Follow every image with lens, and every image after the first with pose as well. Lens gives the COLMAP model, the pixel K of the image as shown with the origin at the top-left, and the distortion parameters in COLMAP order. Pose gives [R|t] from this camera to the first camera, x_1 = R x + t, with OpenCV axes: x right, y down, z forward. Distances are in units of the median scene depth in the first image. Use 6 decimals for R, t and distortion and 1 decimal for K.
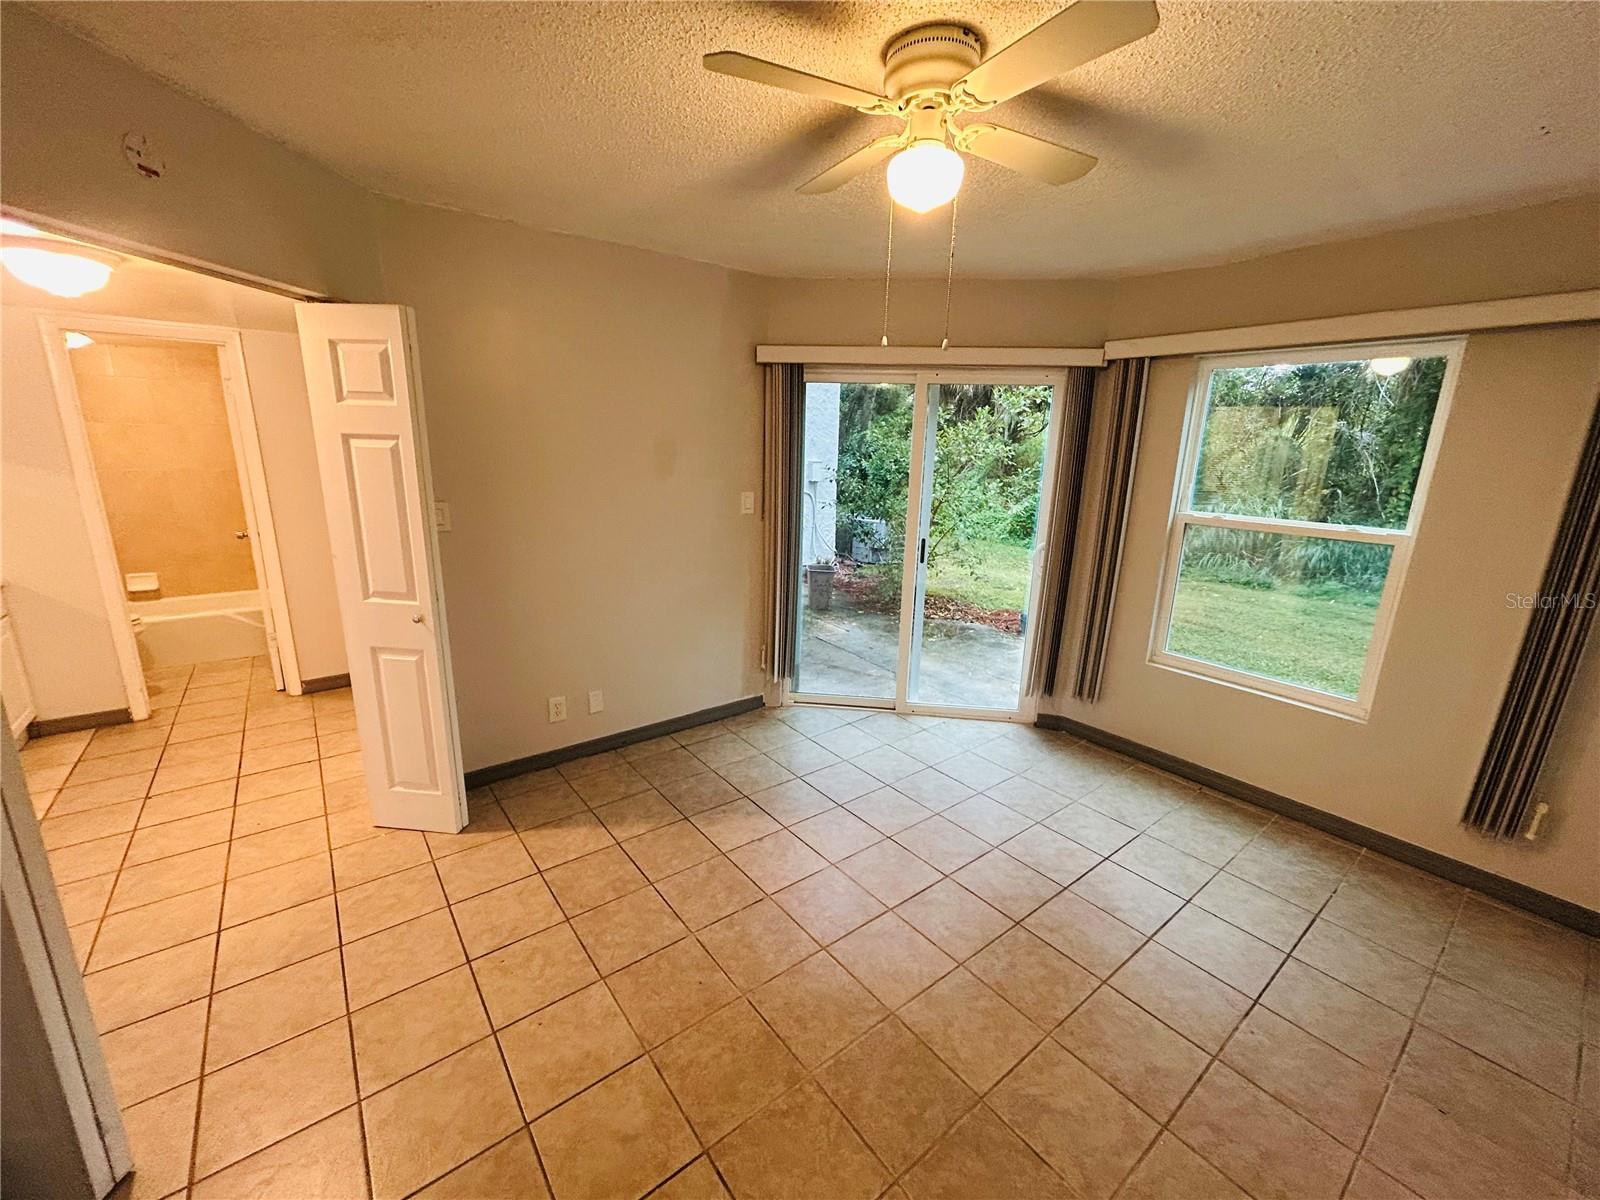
lens RADIAL K [[640.5, 0, 808.6], [0, 640.5, 603.3], [0, 0, 1]] dist [-0.003222, 0.000905]
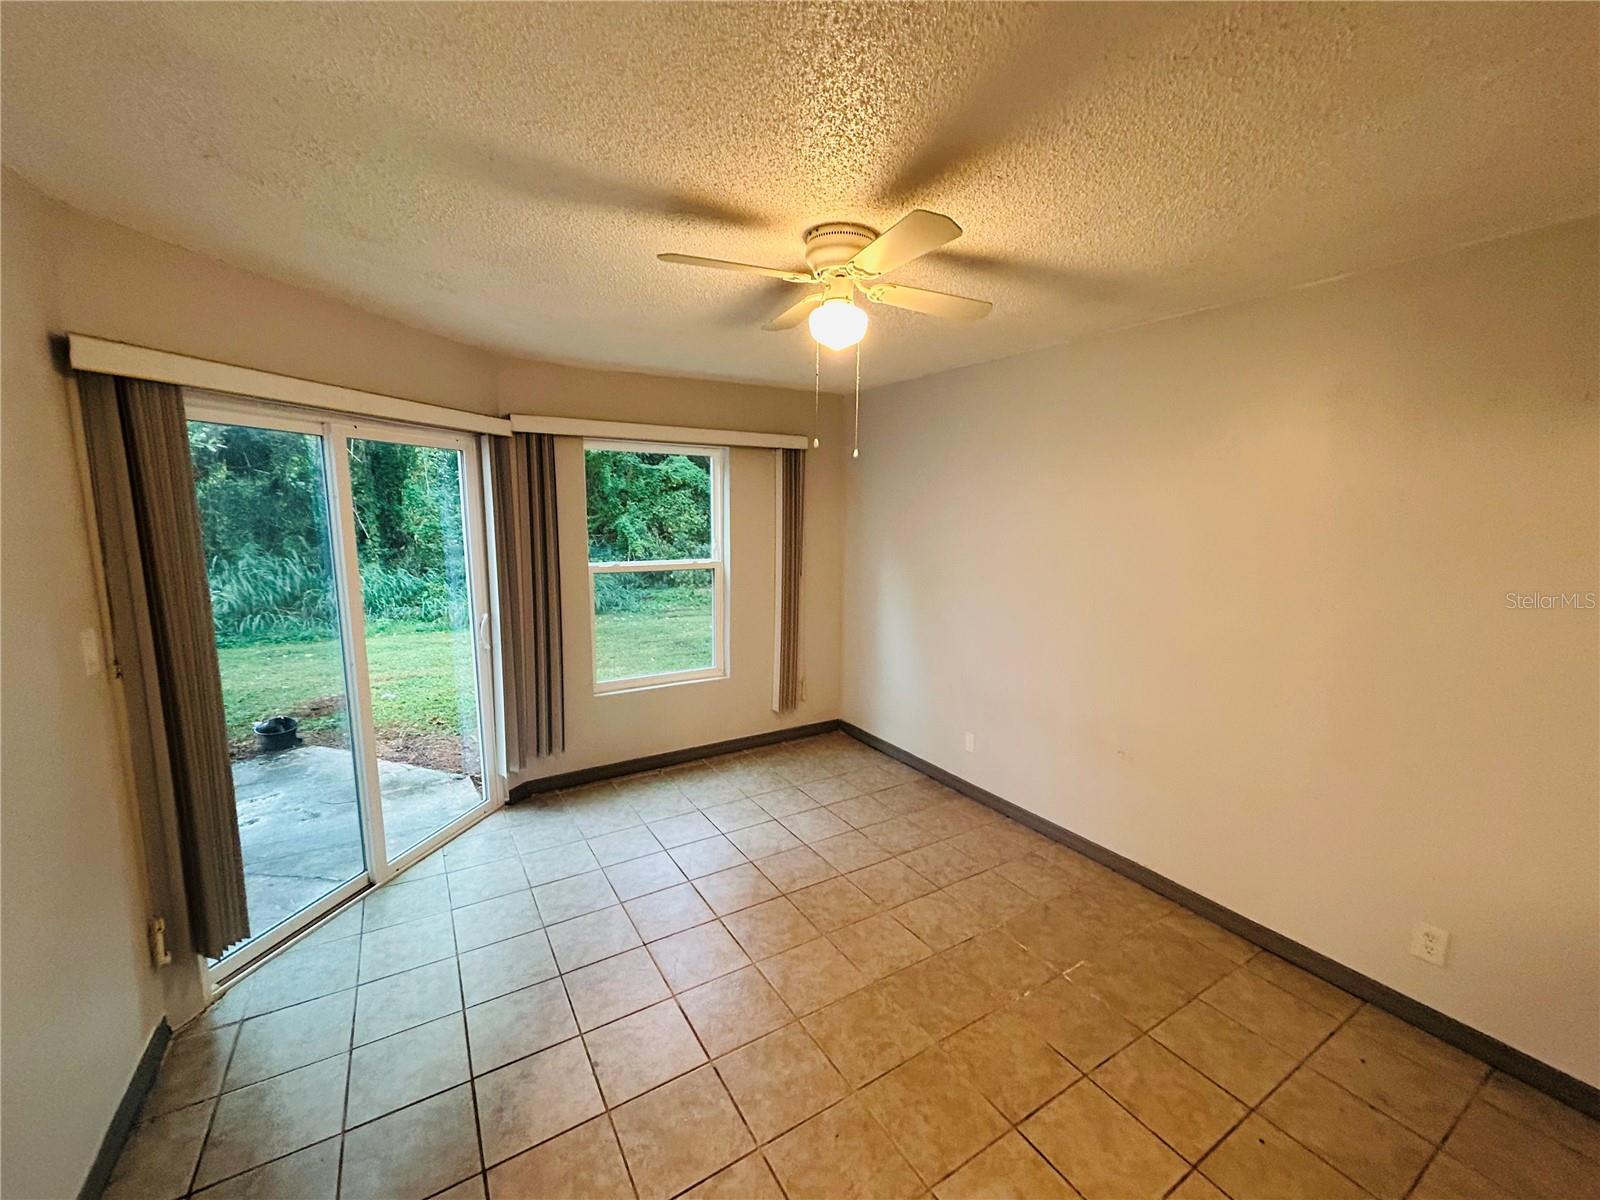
lens RADIAL K [[640.5, 0, 792.1], [0, 640.5, 598.3], [0, 0, 1]] dist [-0.003222, 0.000905]
pose [[0.128864, -0.165836, 0.977698, -0.599240], [0.240320, 0.961751, 0.131456, -0.161590], [-0.962102, 0.218020, 0.163788, 0.496840]]
